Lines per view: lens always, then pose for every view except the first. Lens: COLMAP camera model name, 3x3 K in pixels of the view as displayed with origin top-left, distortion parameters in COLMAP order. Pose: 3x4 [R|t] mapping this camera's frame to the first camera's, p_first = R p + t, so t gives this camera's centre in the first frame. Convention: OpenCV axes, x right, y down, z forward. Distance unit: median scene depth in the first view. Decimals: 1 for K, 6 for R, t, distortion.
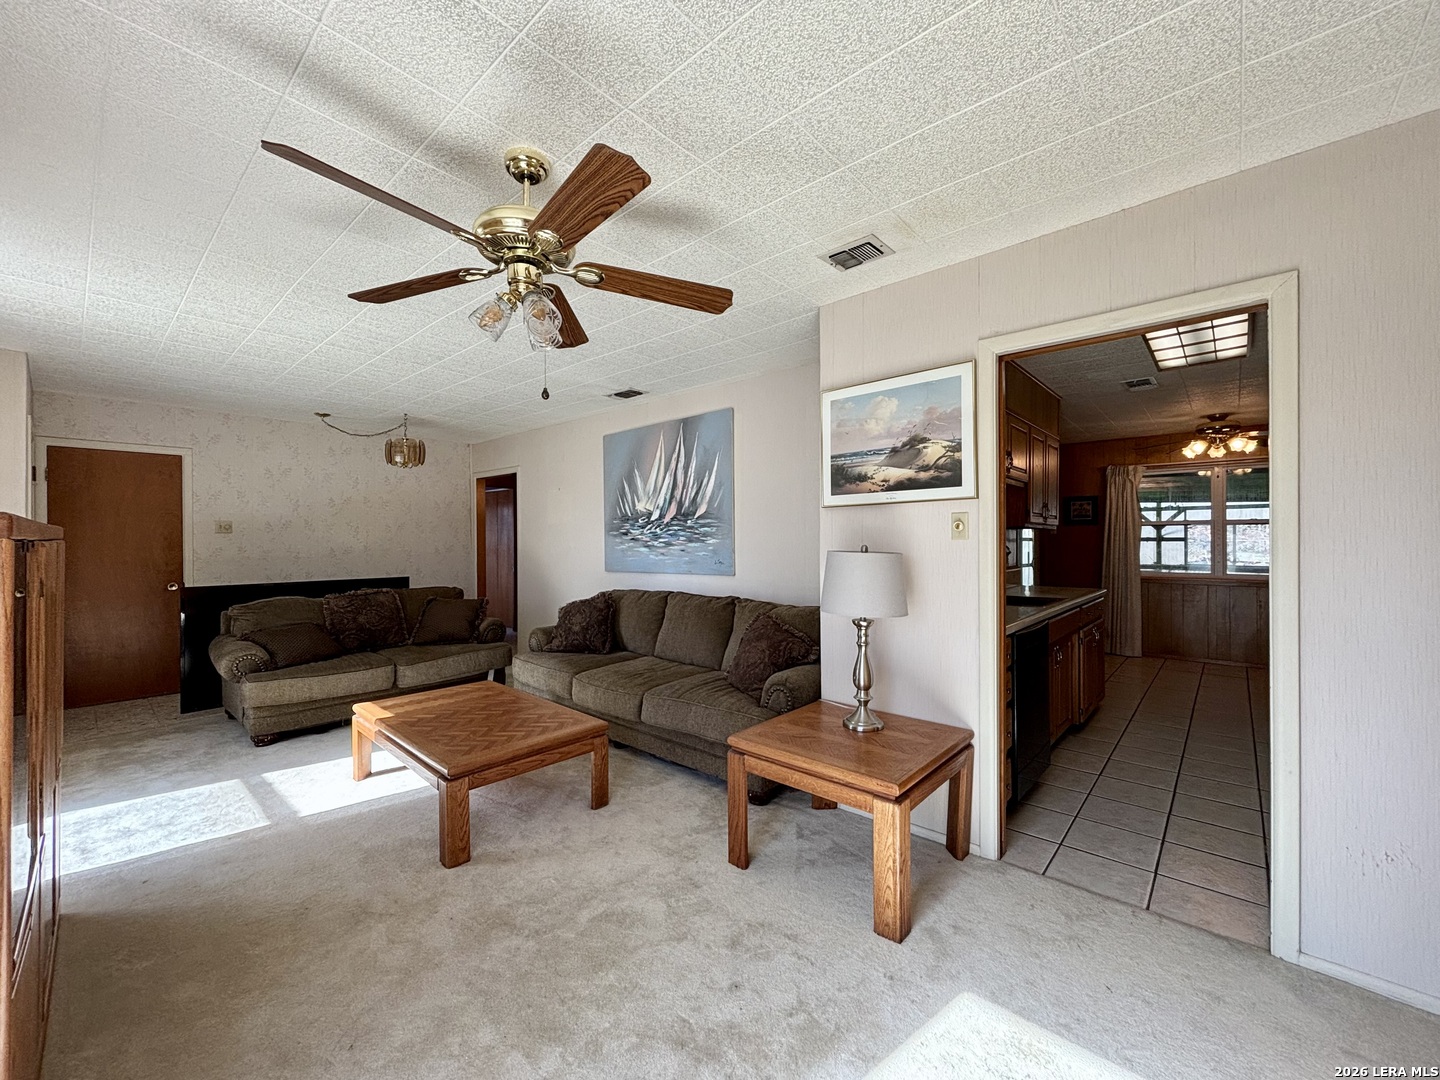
lens RADIAL K [[578.2, 0, 720.0], [0, 578.2, 540.0], [0, 0, 1]] dist [-0.000368, -0.000087]
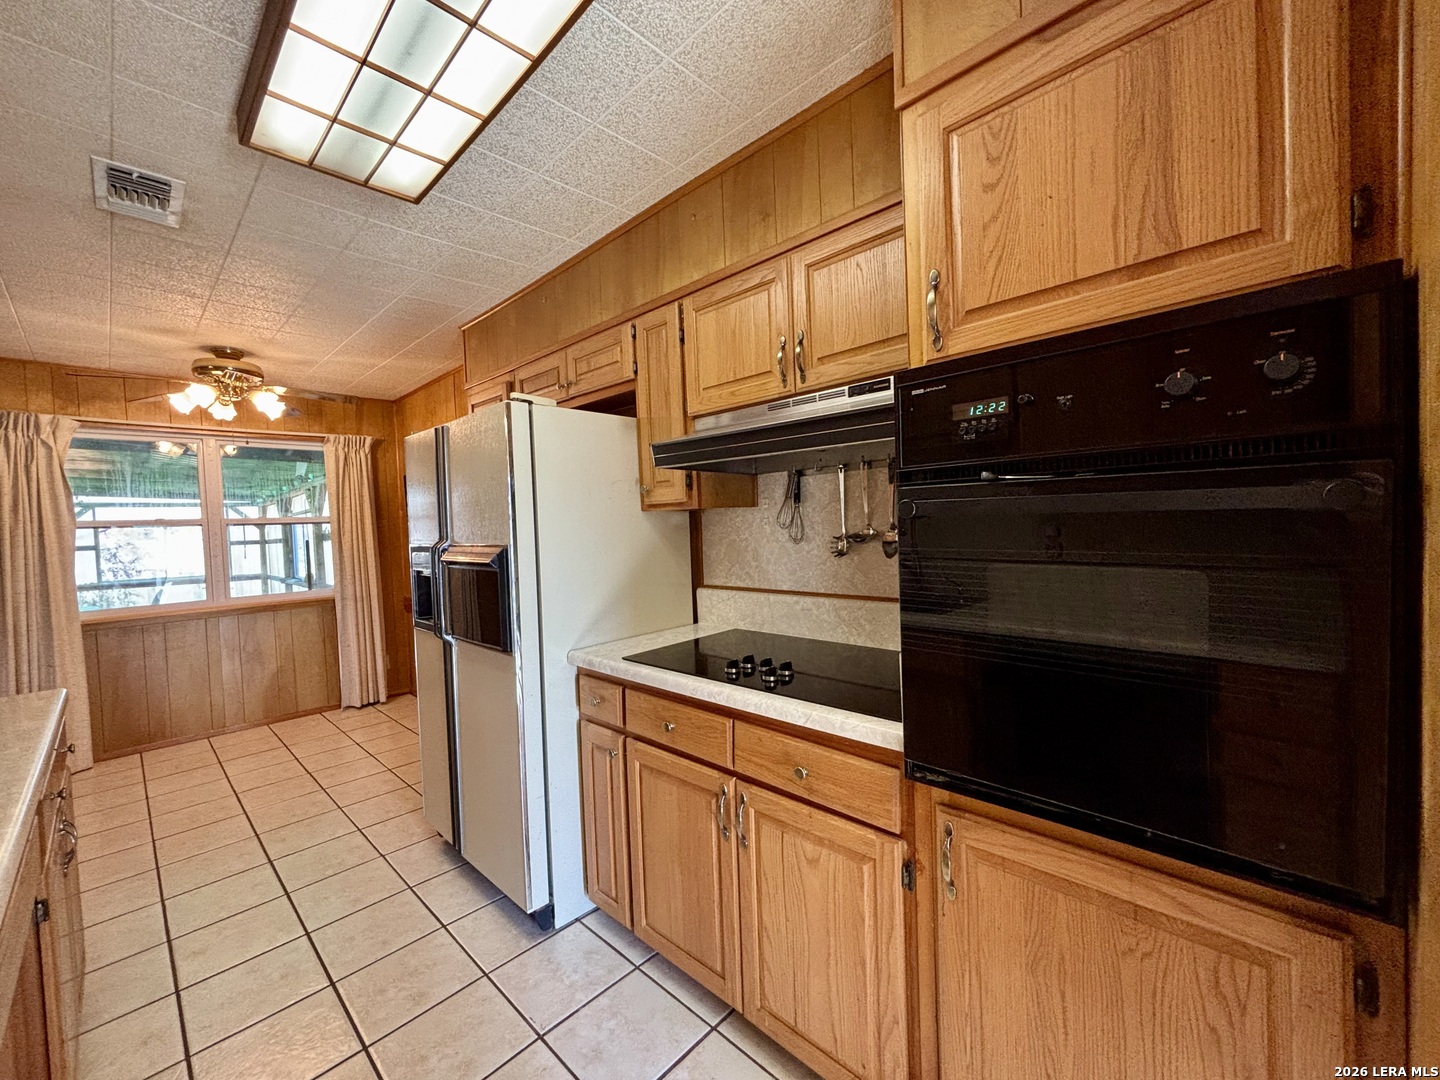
lens RADIAL K [[586.1, 0, 720.0], [0, 586.1, 540.0], [0, 0, 1]] dist [0.005241, -0.000700]
pose [[0.040003, -0.030964, 0.998720, 0.203996], [0.036951, 0.998882, 0.029489, -0.008119], [-0.998516, 0.035724, 0.041102, 0.381803]]
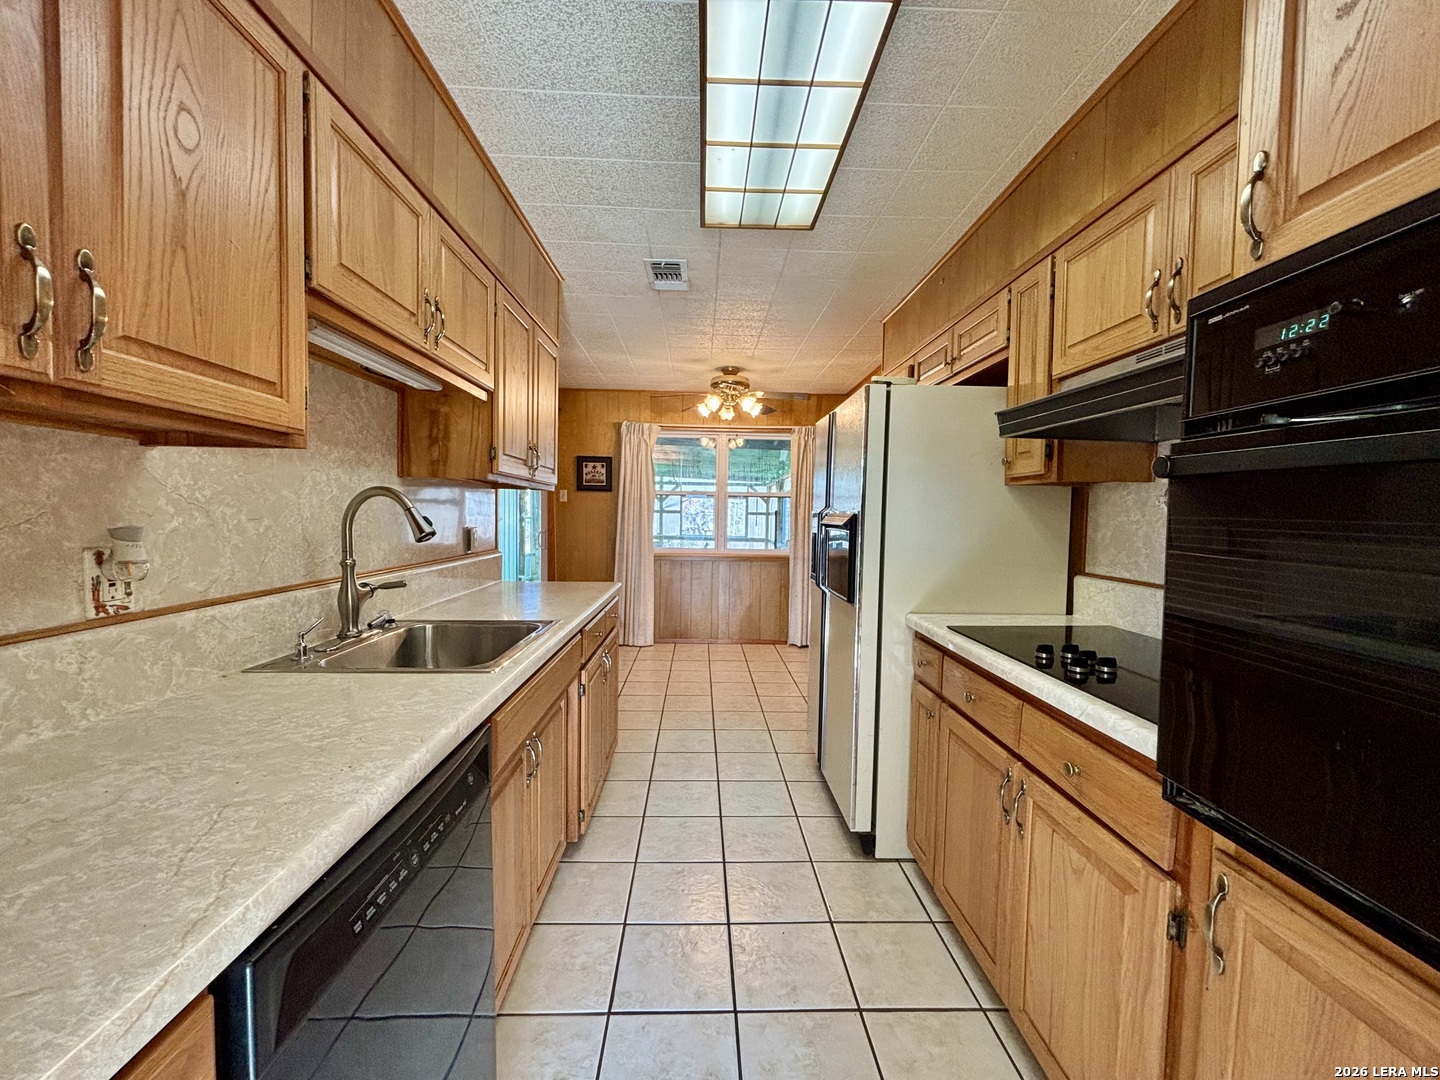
lens RADIAL K [[586.1, 0, 720.0], [0, 586.1, 540.0], [0, 0, 1]] dist [0.005241, -0.000700]
pose [[0.723858, -0.018007, 0.689714, 0.202287], [-0.017377, 0.998866, 0.044315, 0.002483], [-0.689730, -0.044063, 0.722725, 0.308769]]
